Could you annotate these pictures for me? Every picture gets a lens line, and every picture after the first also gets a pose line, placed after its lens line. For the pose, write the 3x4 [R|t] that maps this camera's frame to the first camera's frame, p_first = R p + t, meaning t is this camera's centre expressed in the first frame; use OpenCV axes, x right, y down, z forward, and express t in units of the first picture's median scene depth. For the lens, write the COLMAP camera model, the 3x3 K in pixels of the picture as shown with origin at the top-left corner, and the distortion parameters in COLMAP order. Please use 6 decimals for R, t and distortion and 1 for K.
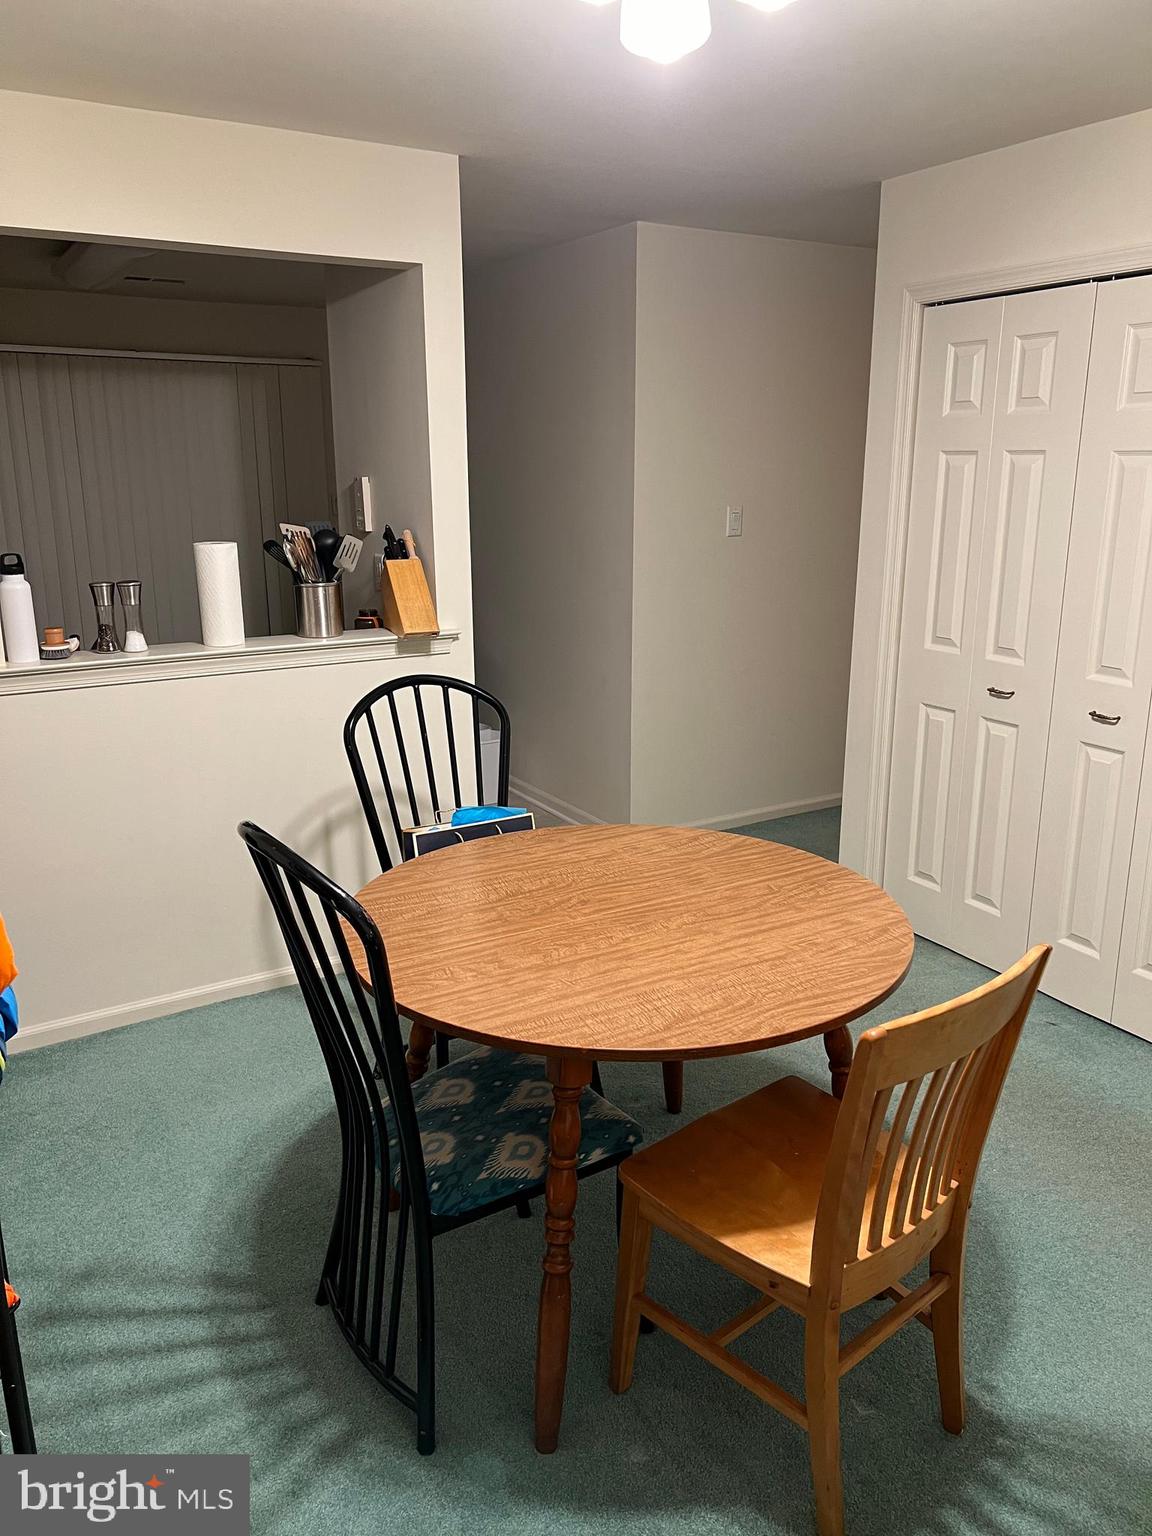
lens RADIAL K [[1123.6, 0, 576.0], [0, 1123.6, 768.0], [0, 0, 1]] dist [0.047557, 0.000359]
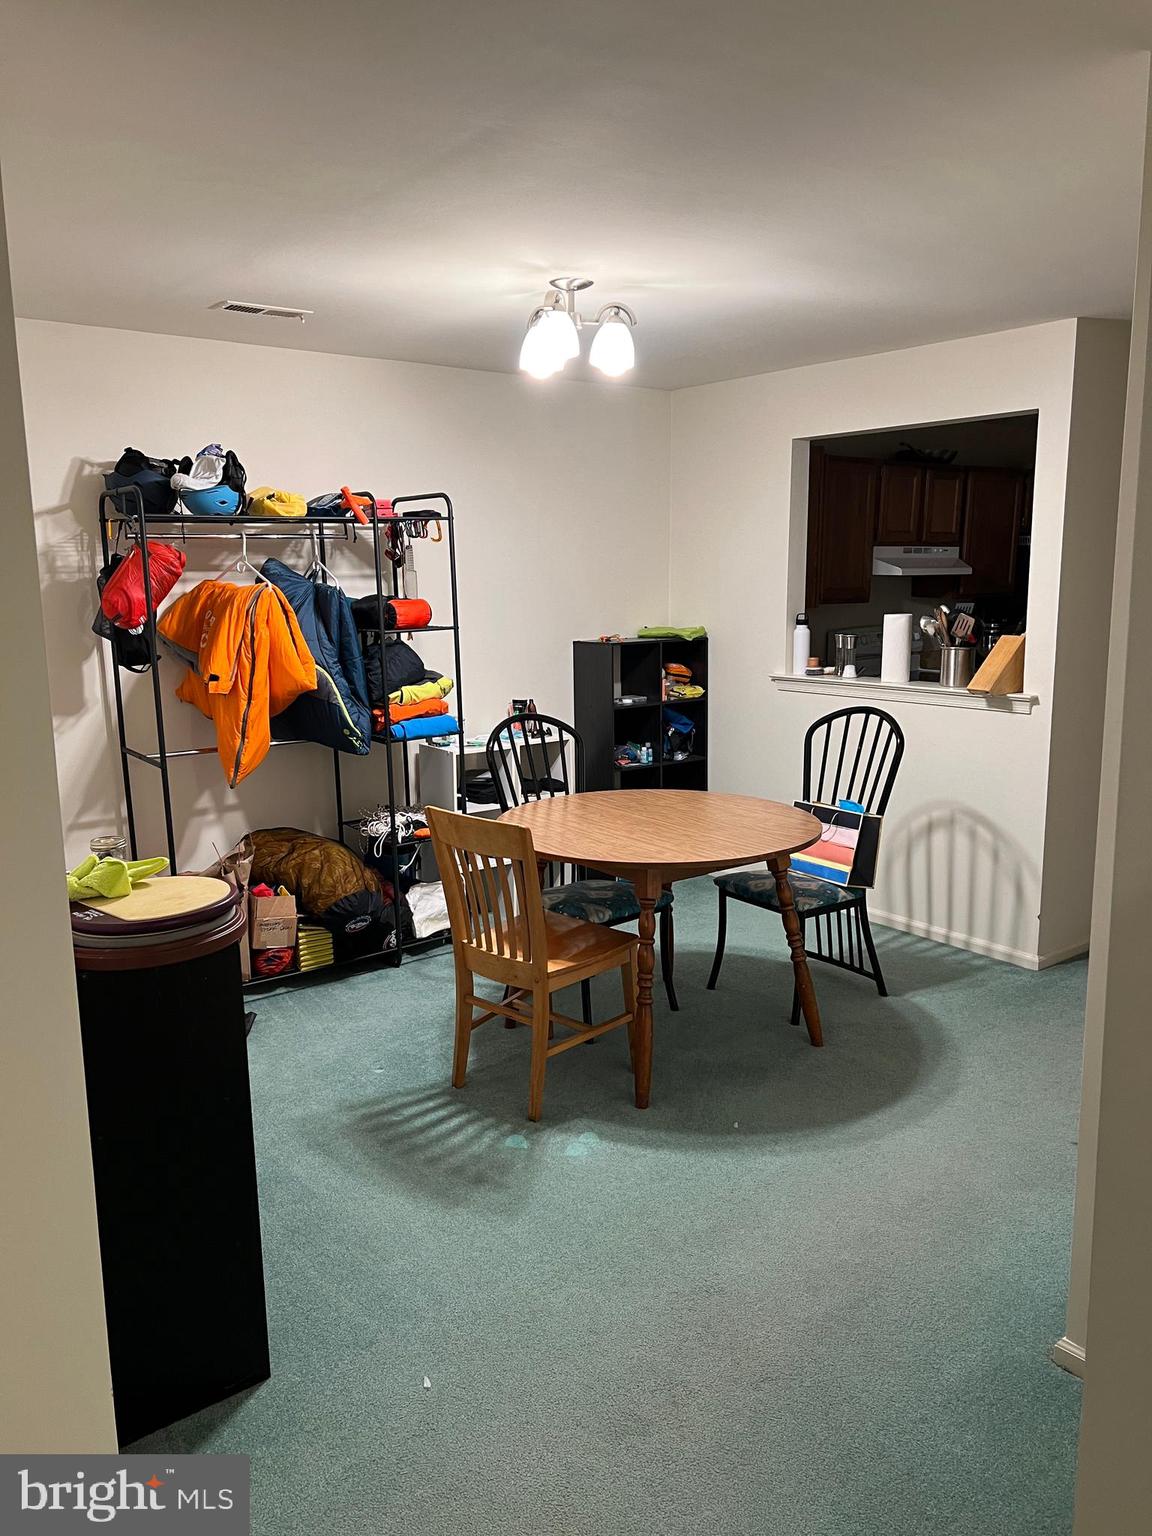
lens RADIAL K [[1136.6, 0, 576.0], [0, 1136.6, 768.0], [0, 0, 1]] dist [0.045904, -0.069921]
pose [[0.105804, 0.178205, -0.978289, 1.161111], [-0.248176, 0.957410, 0.147561, -0.120259], [0.962919, 0.227175, 0.145525, 0.413506]]
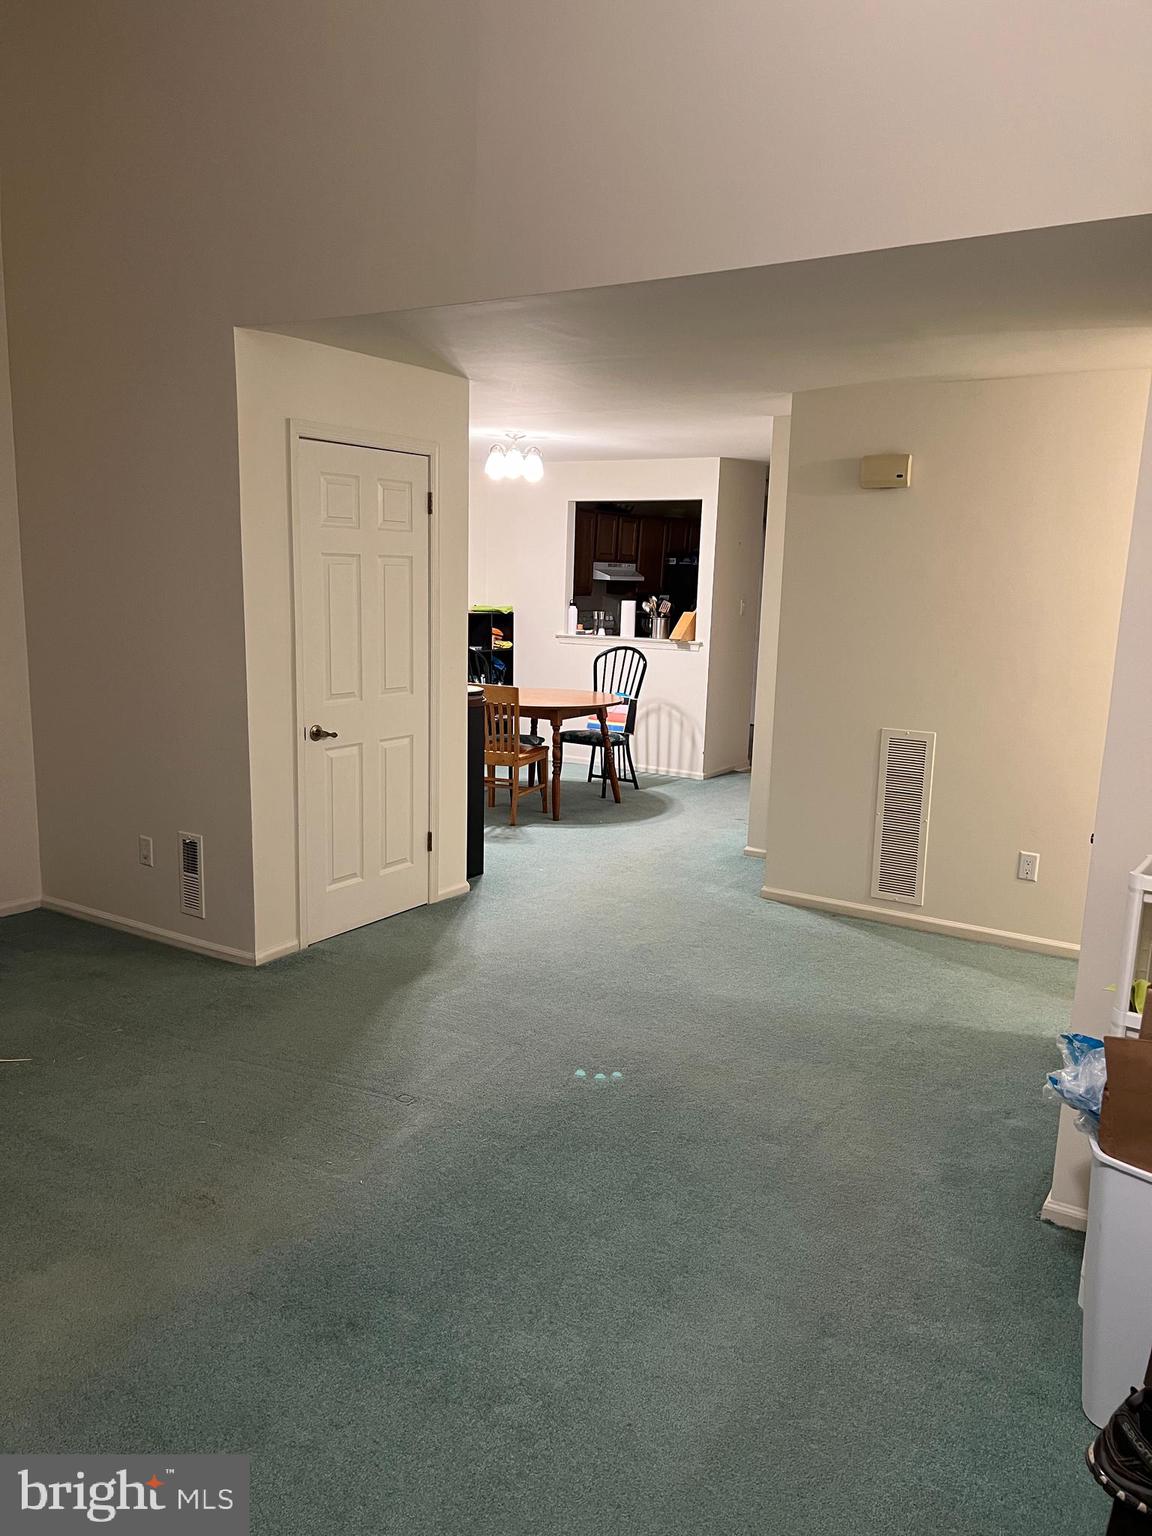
lens RADIAL K [[1143.8, 0, 576.0], [0, 1143.8, 768.0], [0, 0, 1]] dist [0.277149, -0.072716]
pose [[0.448710, 0.169286, -0.877498, 2.231882], [-0.259663, 0.964231, 0.053239, 0.086722], [0.855123, 0.203964, 0.476617, -0.404564]]
